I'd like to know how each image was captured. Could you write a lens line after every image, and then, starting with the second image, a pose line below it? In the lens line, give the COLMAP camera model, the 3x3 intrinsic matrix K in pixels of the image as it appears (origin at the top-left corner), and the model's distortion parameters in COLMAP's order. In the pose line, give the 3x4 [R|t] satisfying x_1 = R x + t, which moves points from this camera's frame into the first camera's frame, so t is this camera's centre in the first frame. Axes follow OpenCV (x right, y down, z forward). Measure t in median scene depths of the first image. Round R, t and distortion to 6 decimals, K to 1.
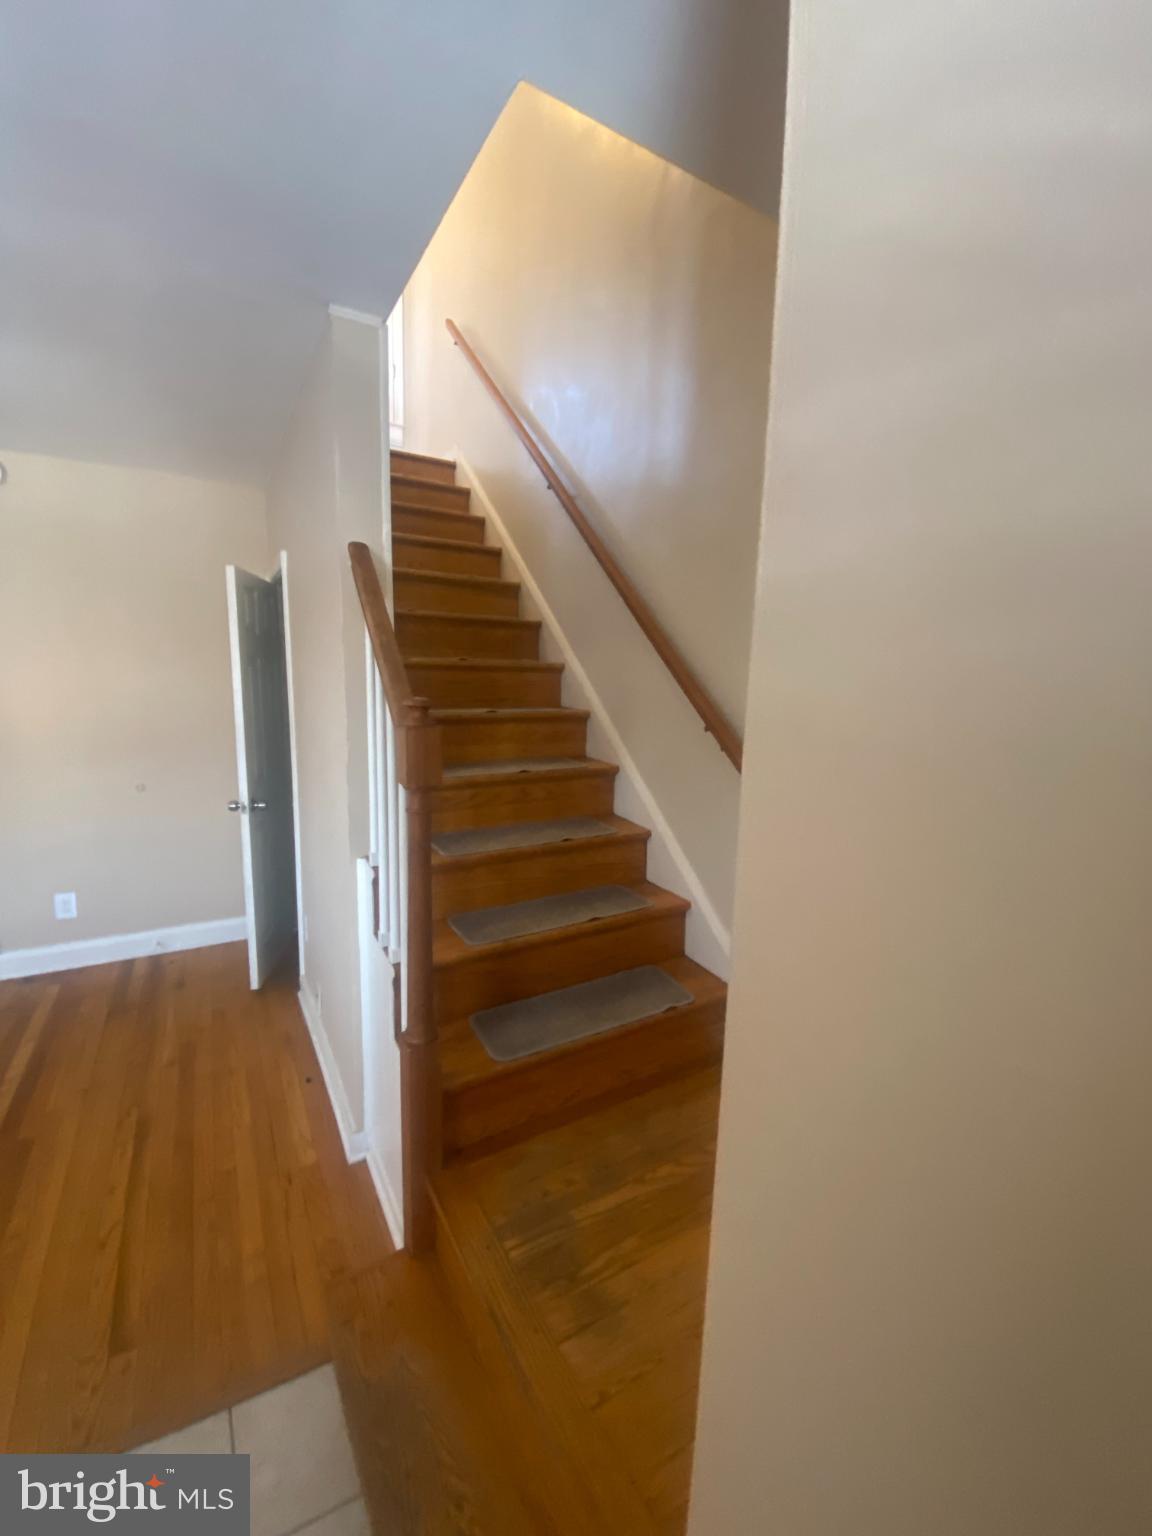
lens RADIAL K [[619.2, 0, 576.0], [0, 619.2, 768.0], [0, 0, 1]] dist [0.013971, -0.018108]
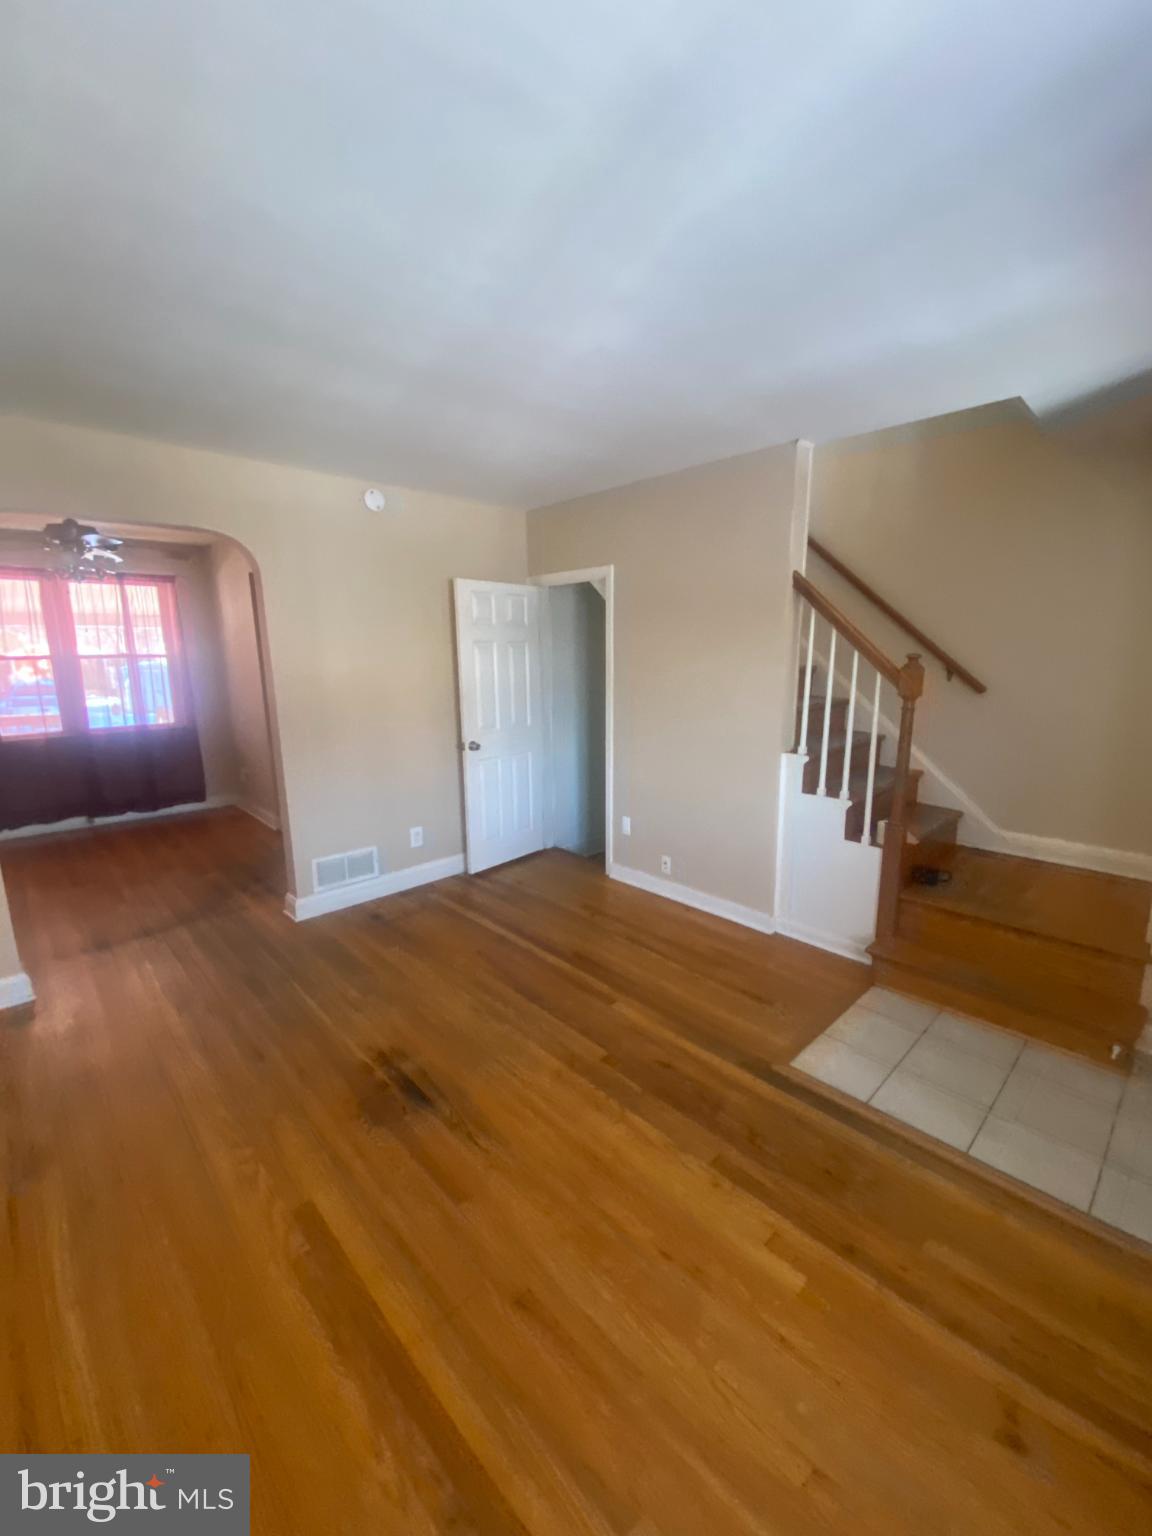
lens RADIAL K [[619.2, 0, 576.0], [0, 619.2, 768.0], [0, 0, 1]] dist [0.013971, -0.018108]
pose [[0.974539, -0.071988, 0.212347, -0.774478], [0.058688, 0.995938, 0.068292, 0.006051], [-0.216400, -0.054091, 0.974805, -0.362881]]
